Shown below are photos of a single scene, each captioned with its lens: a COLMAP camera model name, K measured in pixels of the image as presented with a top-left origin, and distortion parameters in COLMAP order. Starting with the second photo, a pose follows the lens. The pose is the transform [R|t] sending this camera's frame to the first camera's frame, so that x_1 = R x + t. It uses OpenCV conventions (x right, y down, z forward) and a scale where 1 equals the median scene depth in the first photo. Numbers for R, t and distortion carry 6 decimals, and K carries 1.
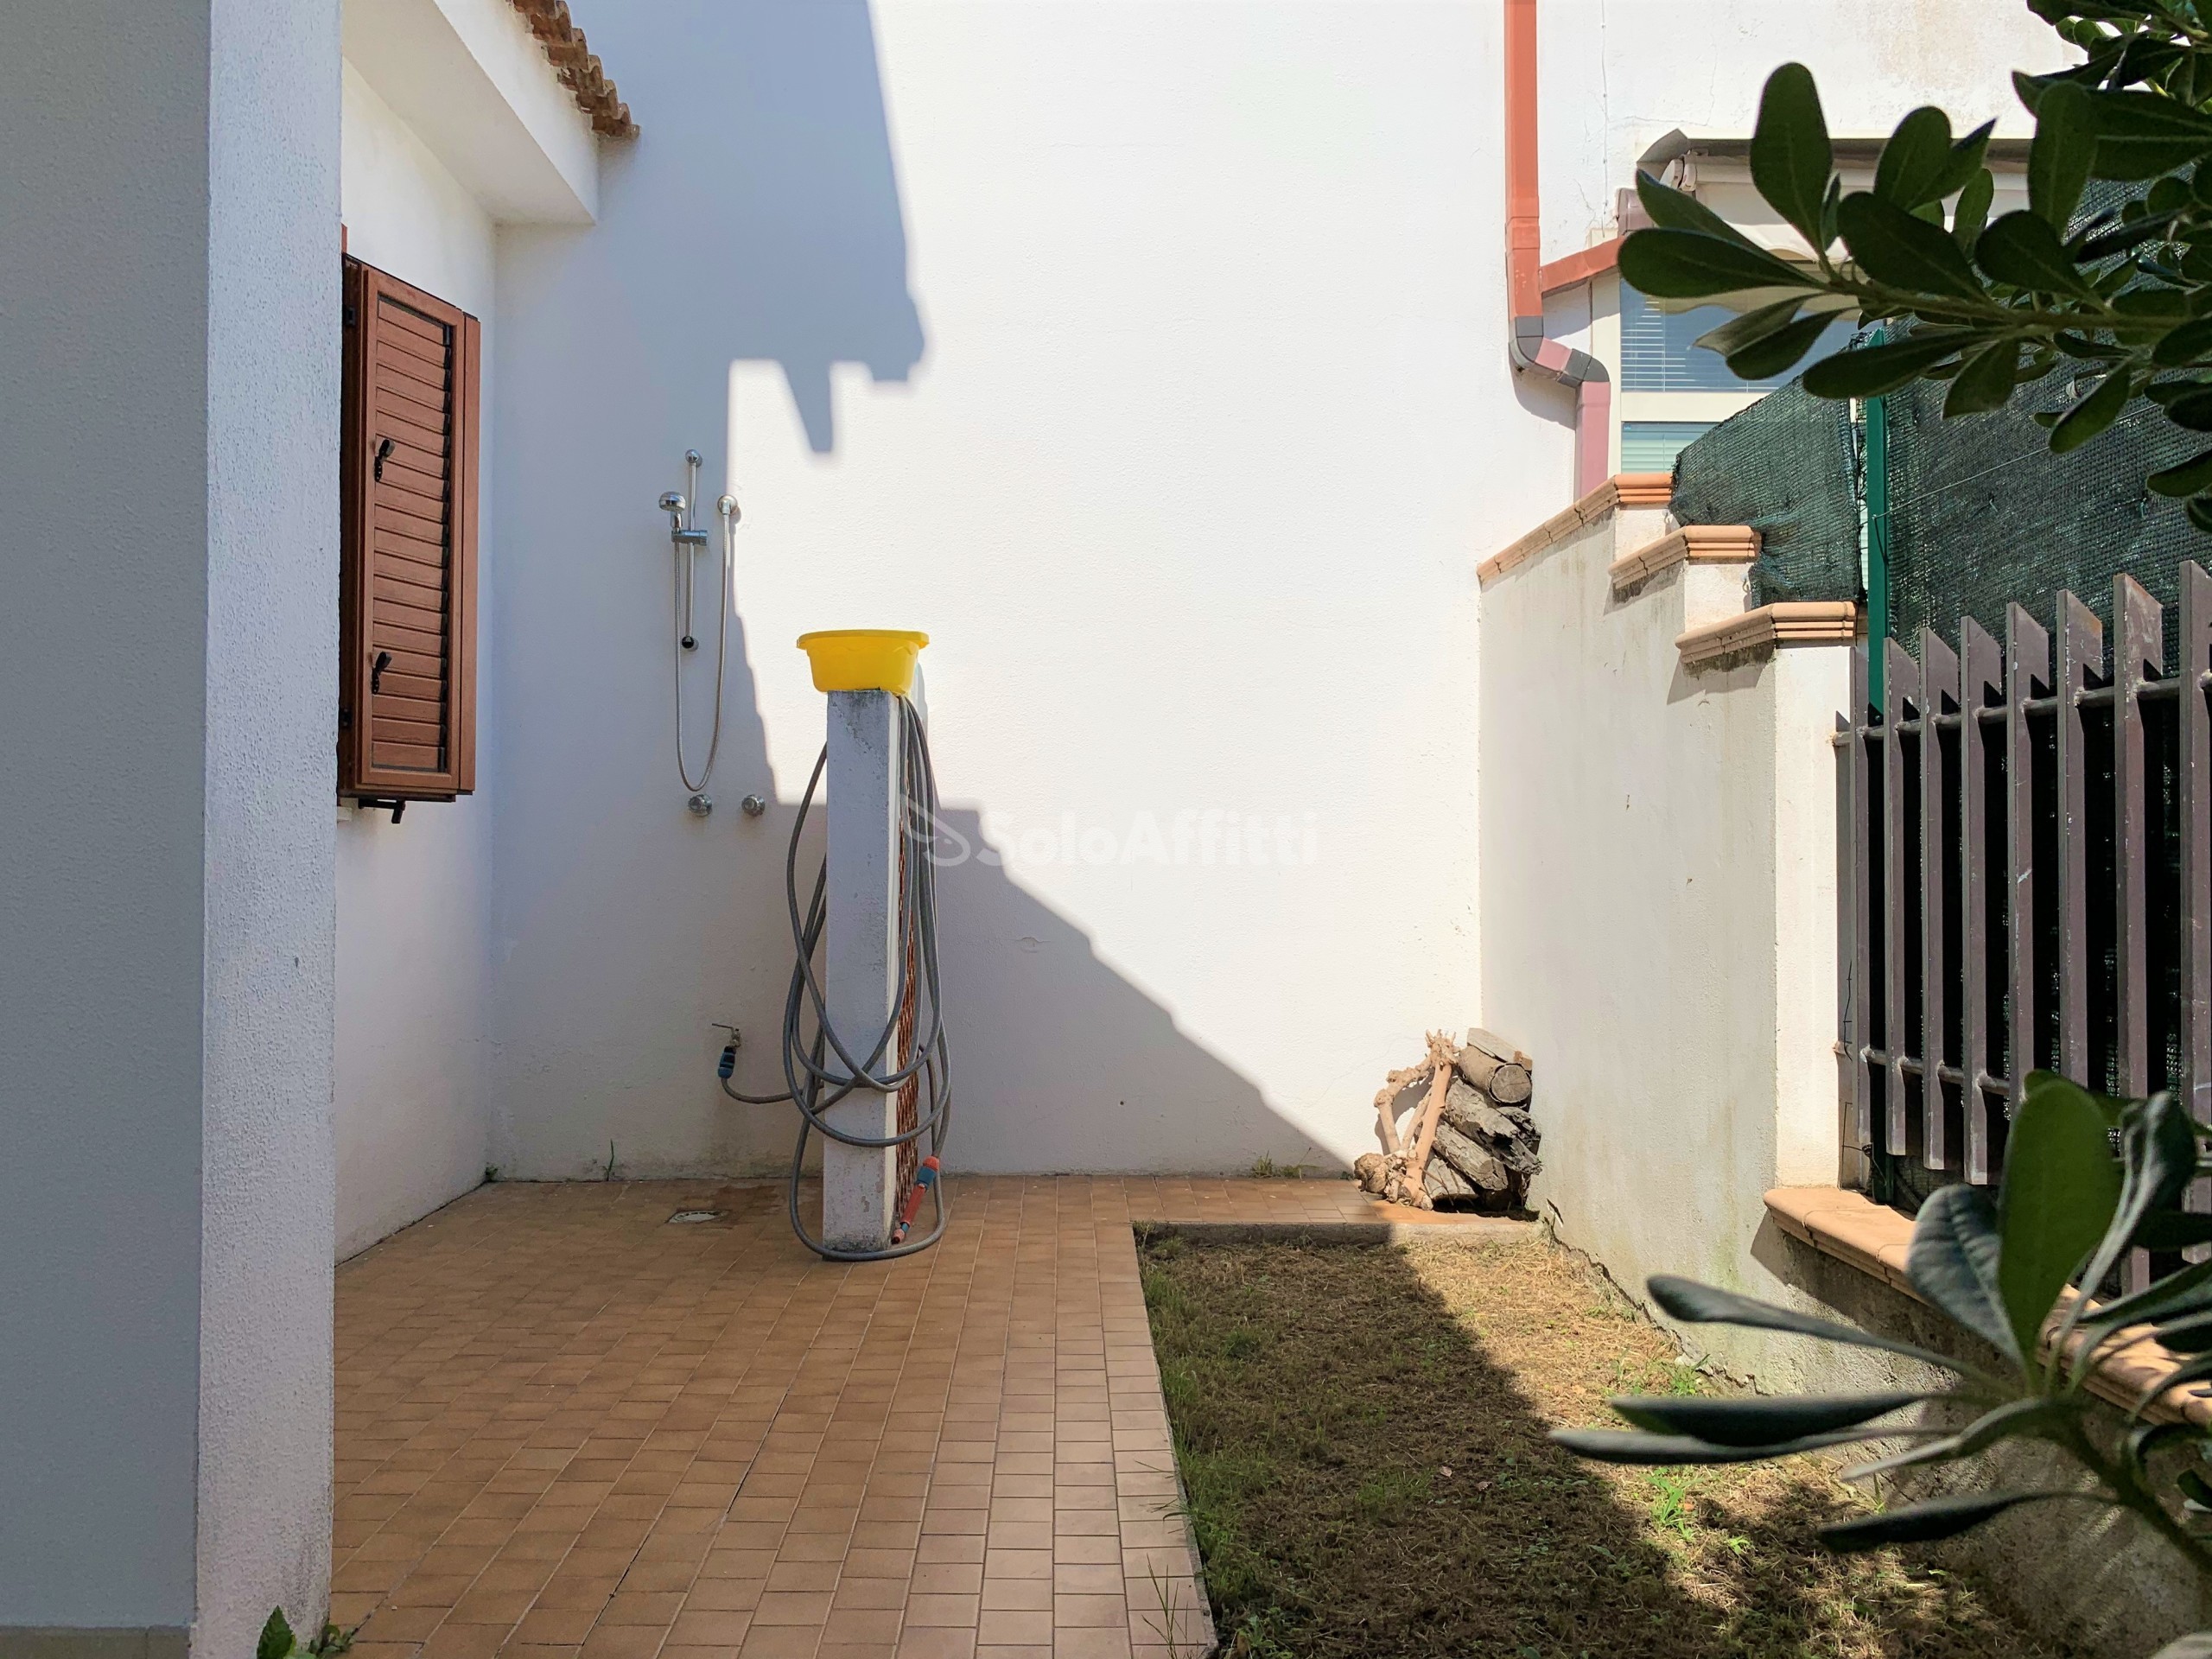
lens RADIAL K [[1680.9, 0, 1094.6], [0, 1680.9, 828.7], [0, 0, 1]] dist [-0.055468, 0.033439]
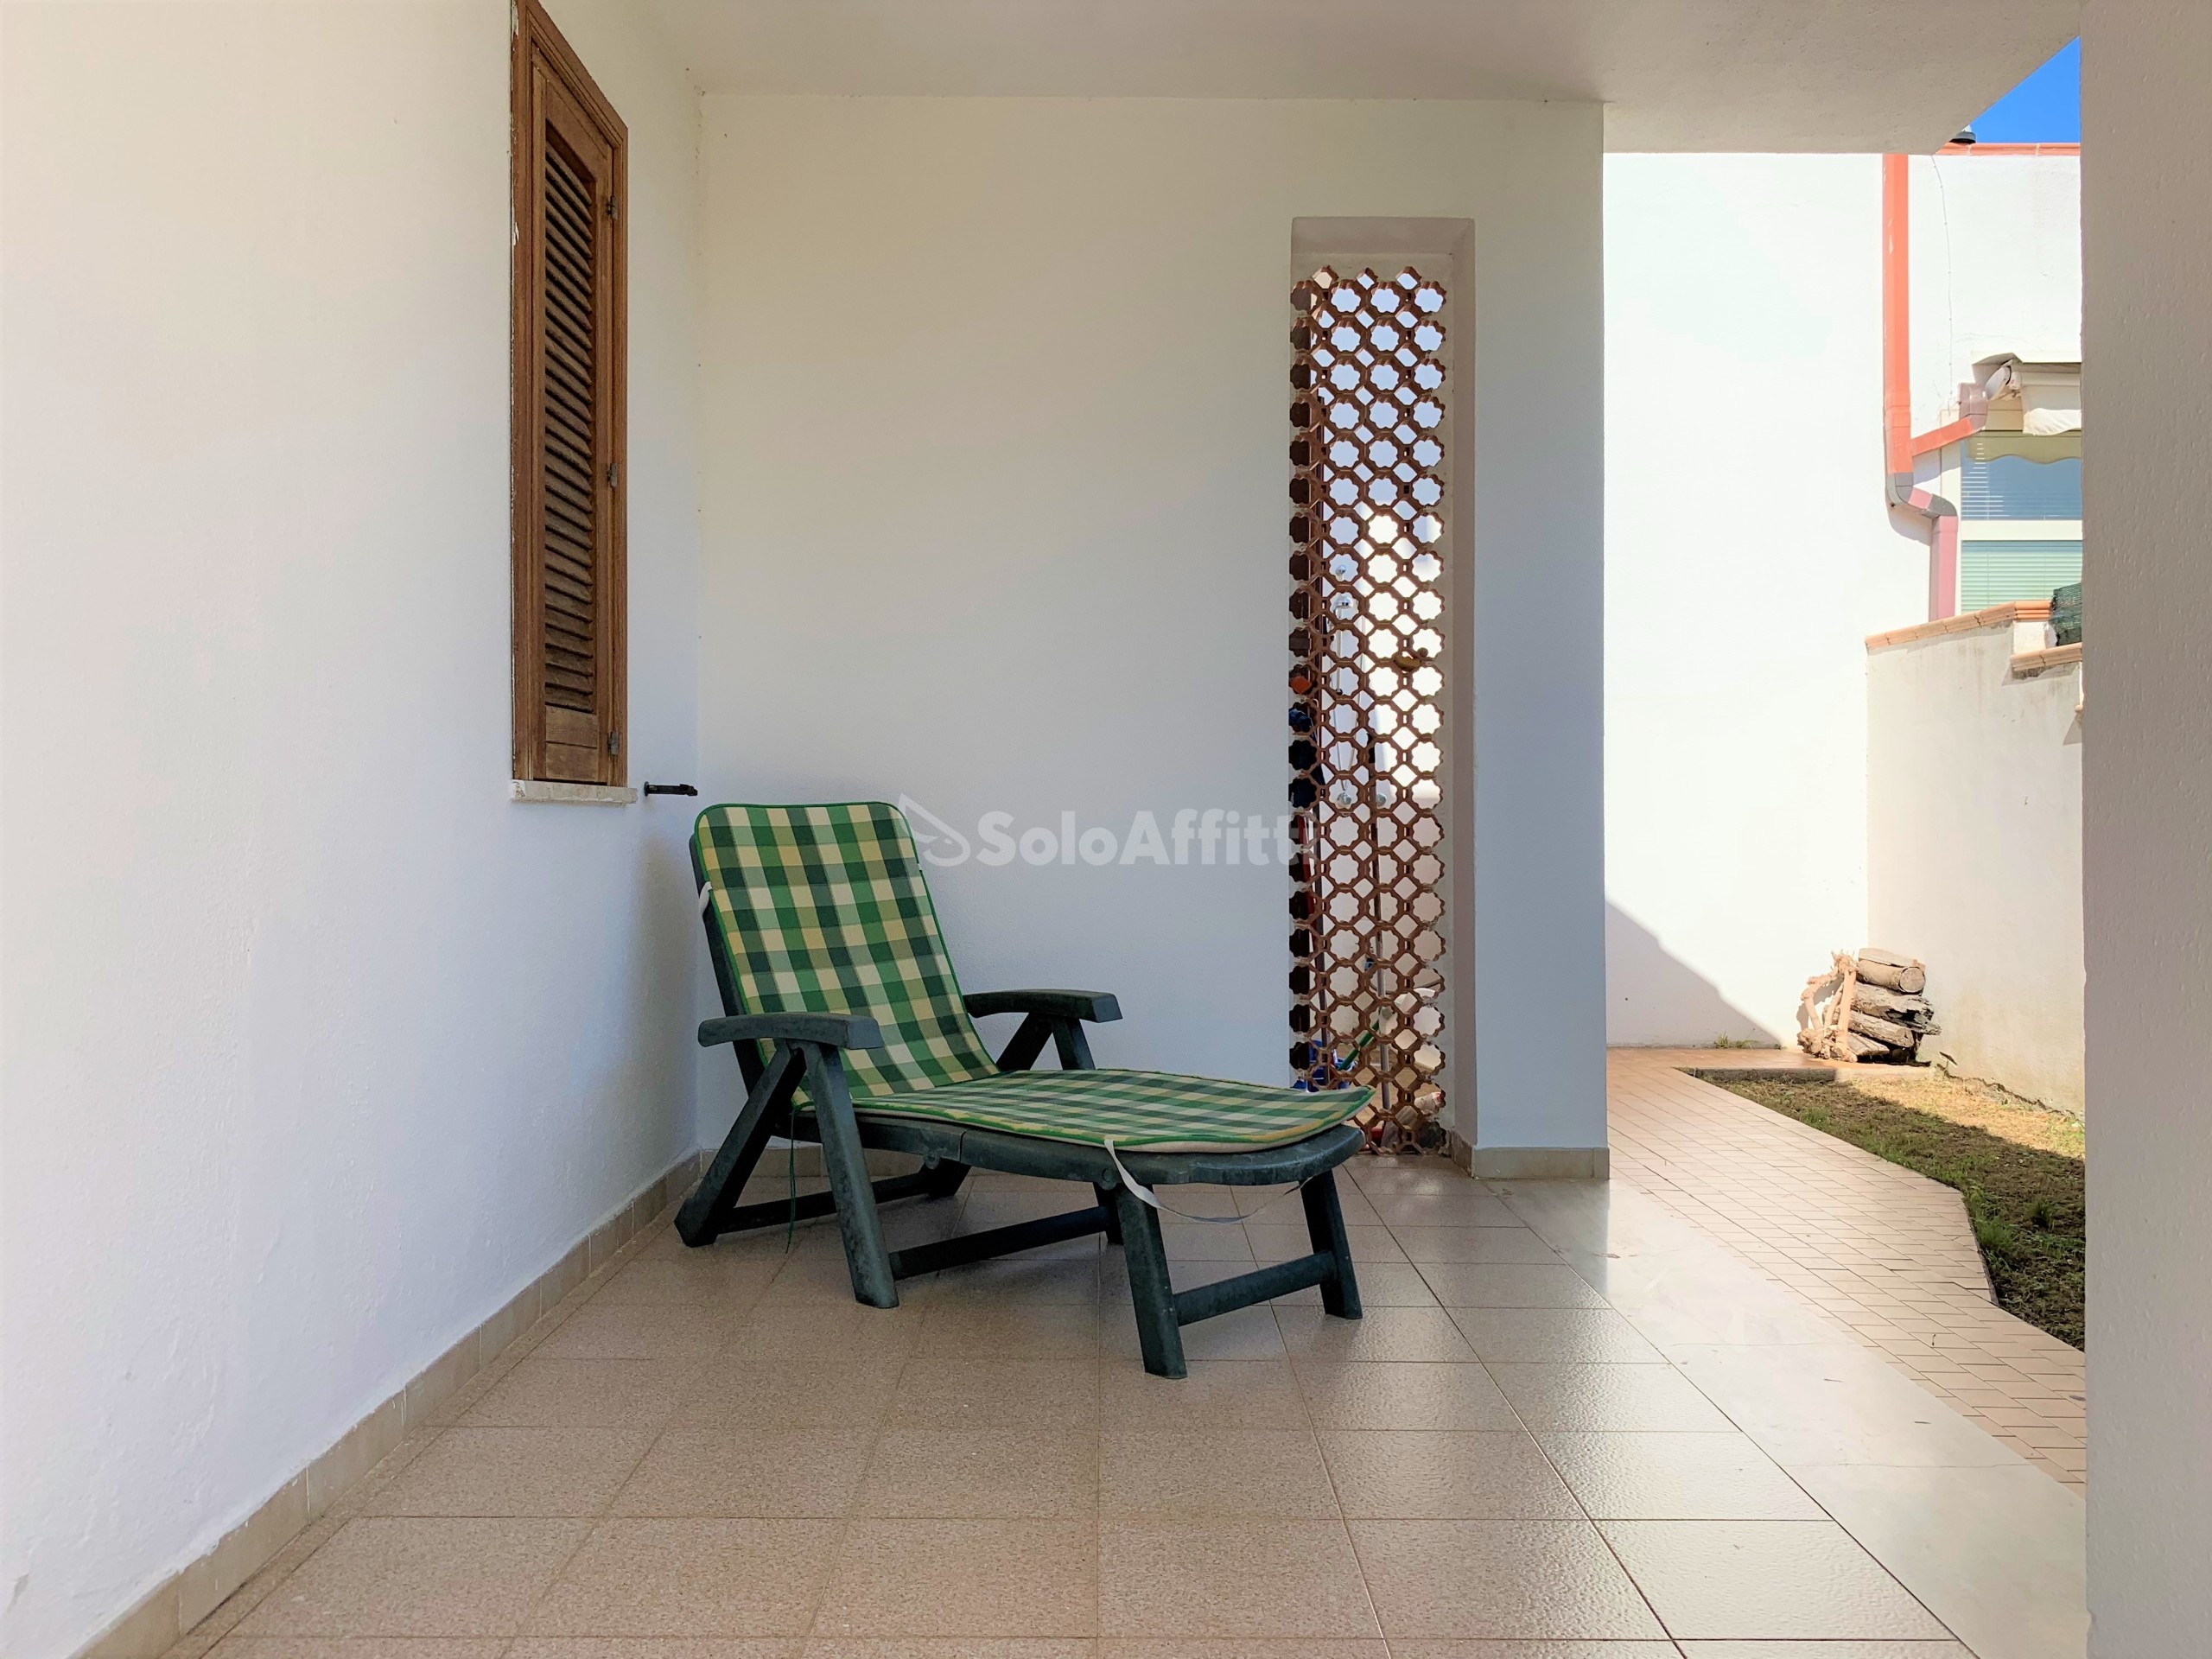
lens RADIAL K [[1680.9, 0, 1117.1], [0, 1680.9, 828.4], [0, 0, 1]] dist [-0.055468, 0.033439]
pose [[0.999800, -0.000401, -0.020005, -0.436872], [0.000595, 0.999953, 0.009686, -0.003148], [0.020001, -0.009696, 0.999753, -0.530128]]
